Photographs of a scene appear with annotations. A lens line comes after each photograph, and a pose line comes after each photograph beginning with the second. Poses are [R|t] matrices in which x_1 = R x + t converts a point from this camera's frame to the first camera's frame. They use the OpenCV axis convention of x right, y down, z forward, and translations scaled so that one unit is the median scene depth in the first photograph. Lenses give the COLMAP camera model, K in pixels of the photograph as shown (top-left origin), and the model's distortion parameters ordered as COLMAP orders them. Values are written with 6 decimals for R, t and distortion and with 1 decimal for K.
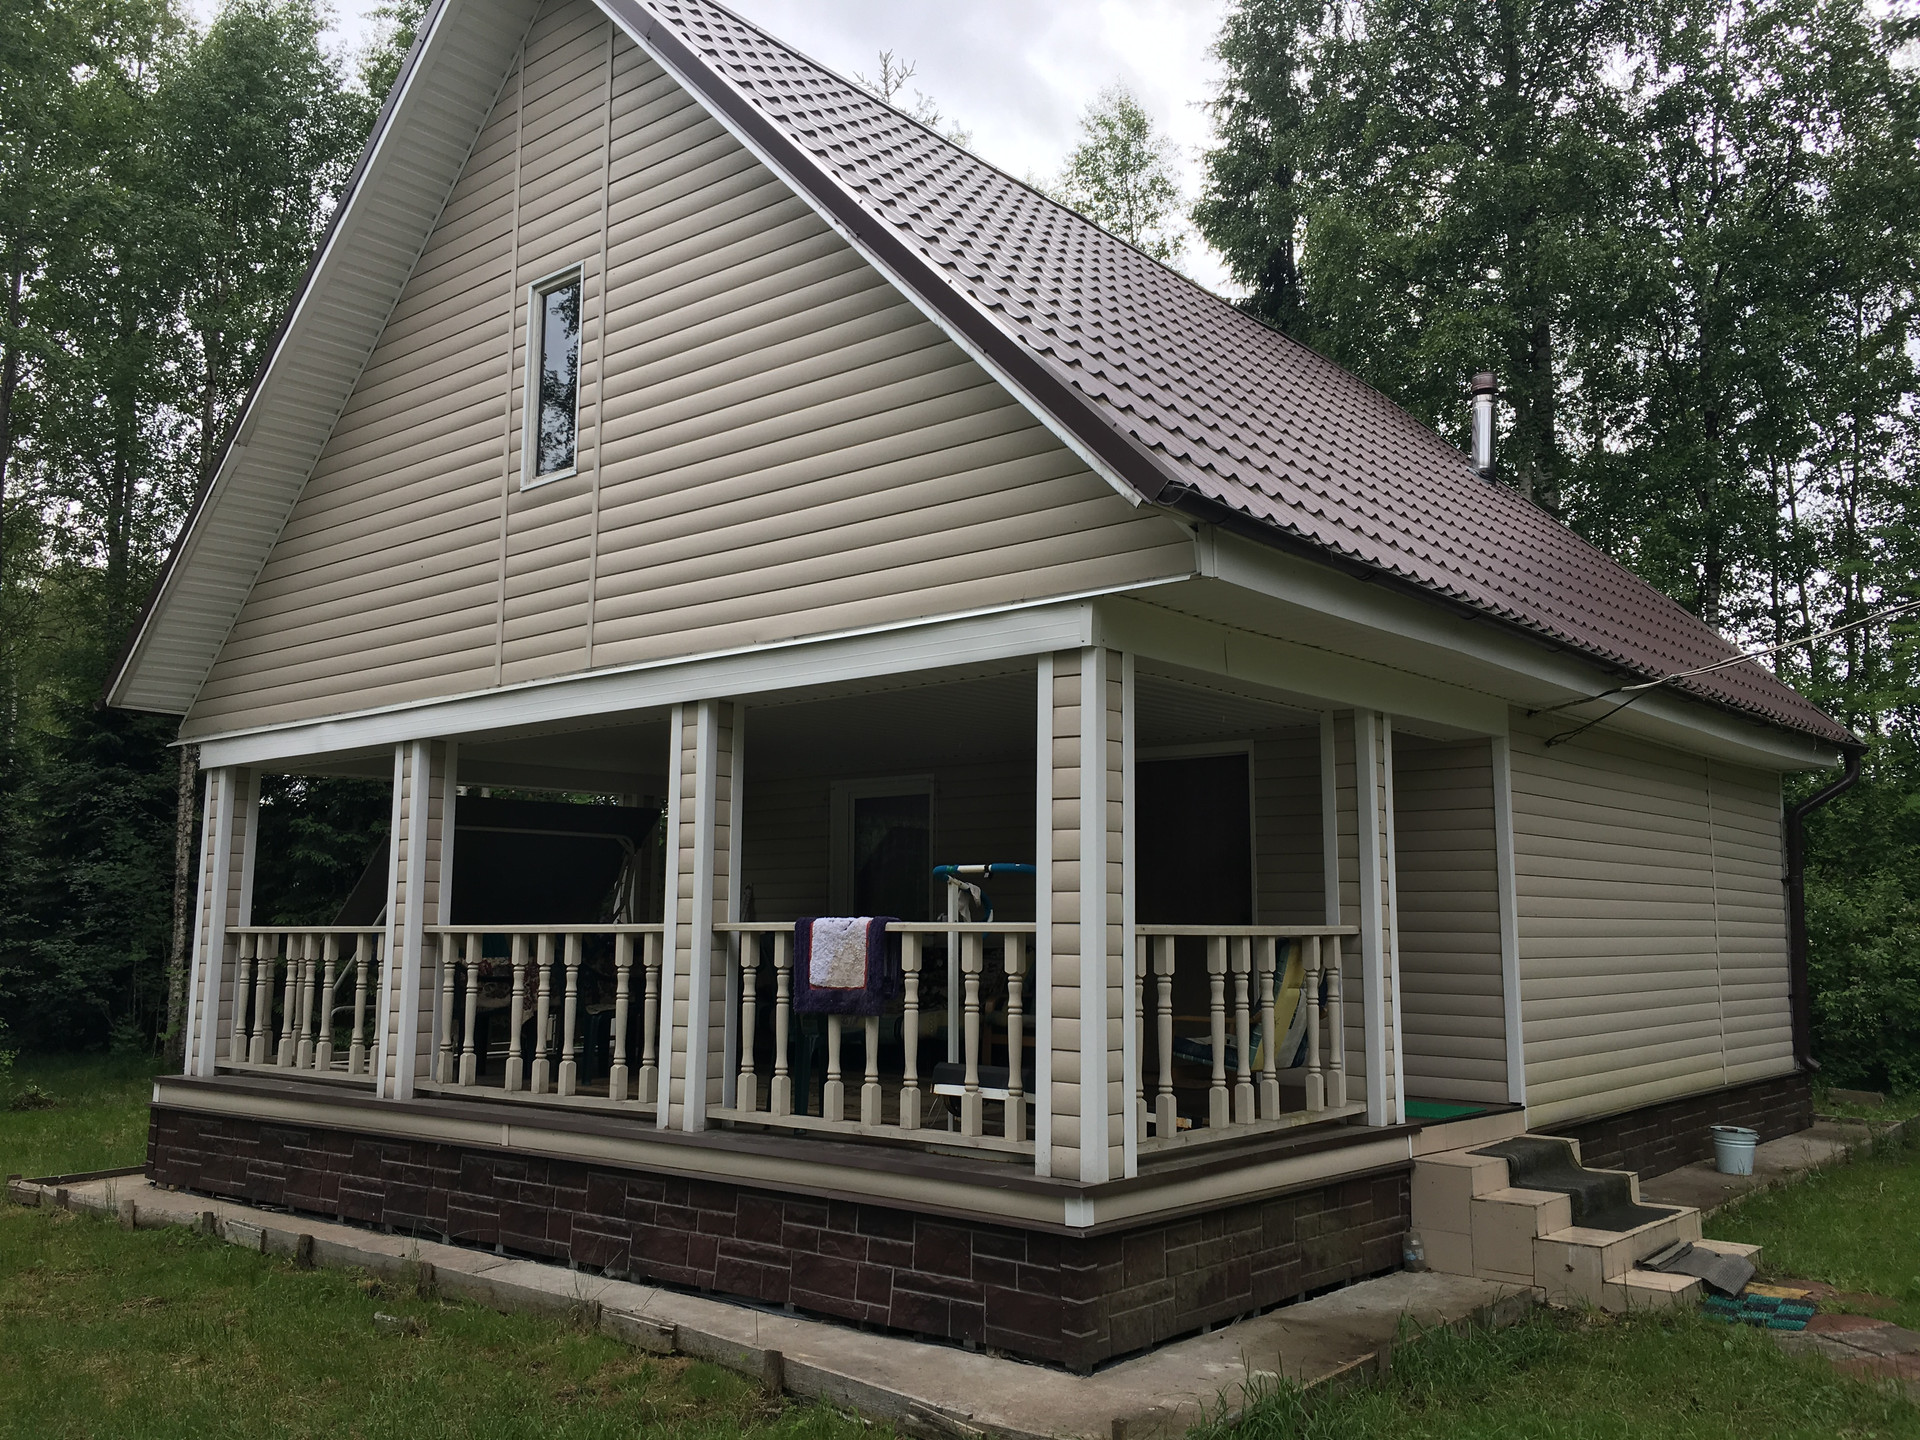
lens RADIAL K [[1642.0, 0, 951.0], [0, 1642.0, 707.2], [0, 0, 1]] dist [0.118884, -0.144503]
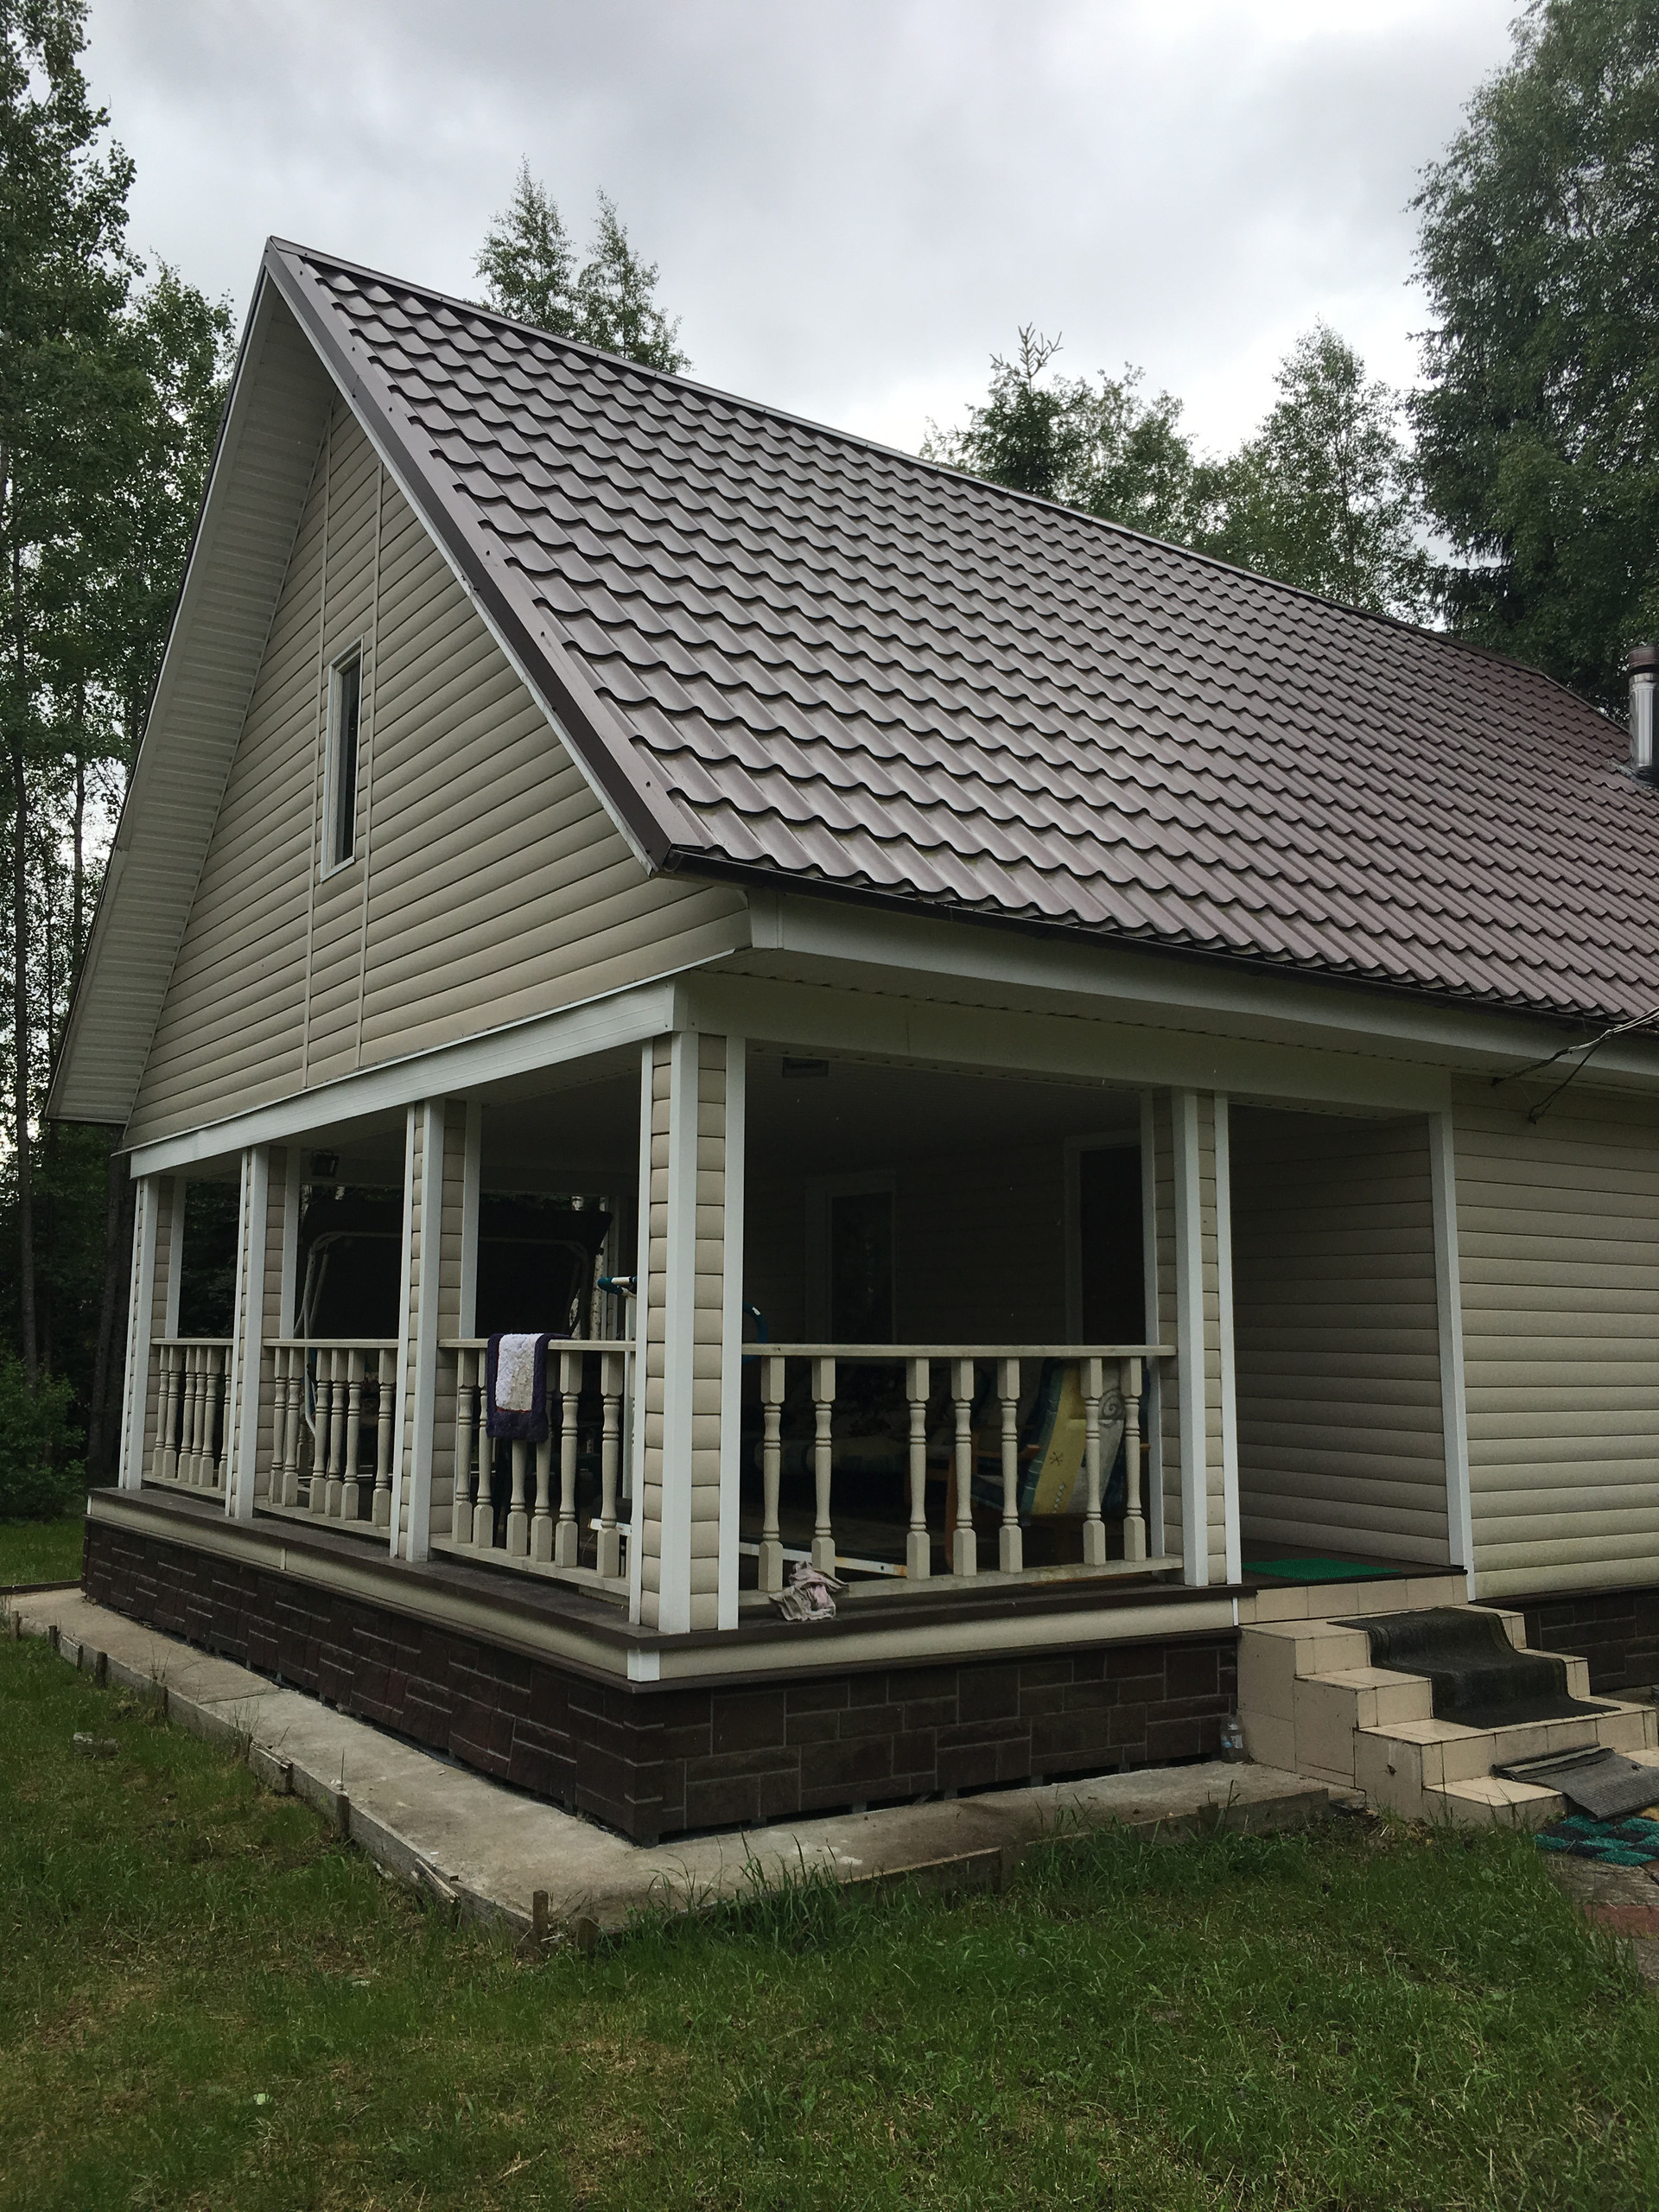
lens RADIAL K [[1891.8, 0, 806.9], [0, 1891.8, 1088.0], [0, 0, 1]] dist [0.118884, -0.144503]
pose [[0.962830, -0.030324, -0.268402, 0.298223], [0.030500, 0.999529, -0.003512, -0.000280], [0.268382, -0.004805, 0.963301, 0.020827]]
